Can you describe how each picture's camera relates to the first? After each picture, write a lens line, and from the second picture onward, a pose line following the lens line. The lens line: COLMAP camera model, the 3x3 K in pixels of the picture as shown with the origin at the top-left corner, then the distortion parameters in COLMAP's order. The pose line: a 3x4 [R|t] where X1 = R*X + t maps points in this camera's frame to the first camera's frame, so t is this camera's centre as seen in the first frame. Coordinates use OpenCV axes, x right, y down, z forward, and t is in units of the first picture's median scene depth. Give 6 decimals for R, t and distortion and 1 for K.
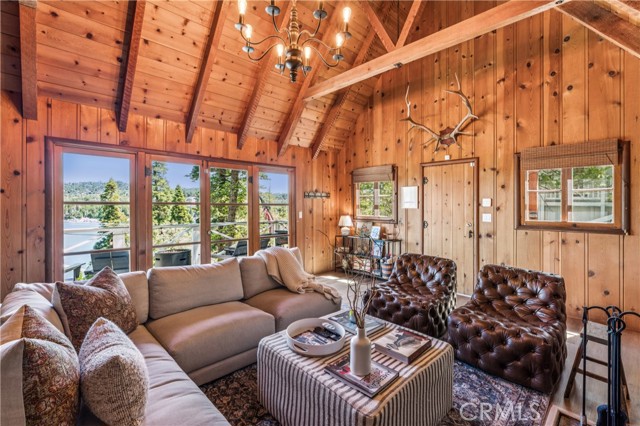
lens RADIAL K [[292.3, 0, 322.2], [0, 292.3, 203.4], [0, 0, 1]] dist [-0.001159, -0.000095]
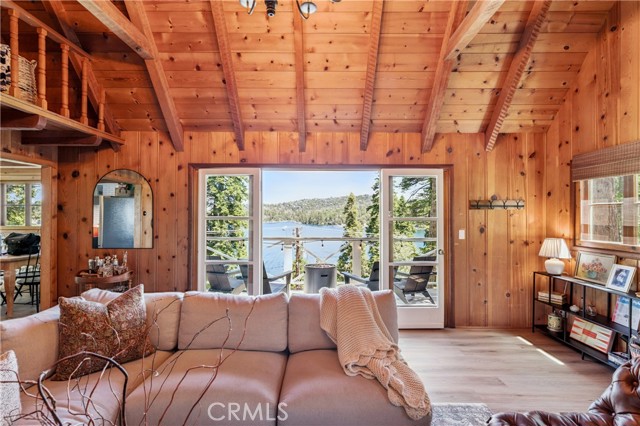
lens RADIAL K [[287.4, 0, 320.0], [0, 287.4, 213.0], [0, 0, 1]] dist [-0.002172, 0.000156]
pose [[0.708010, -0.002688, -0.706197, 0.161531], [0.003137, 0.999995, -0.000661, -0.011147], [0.706195, -0.001748, 0.708015, 0.298732]]
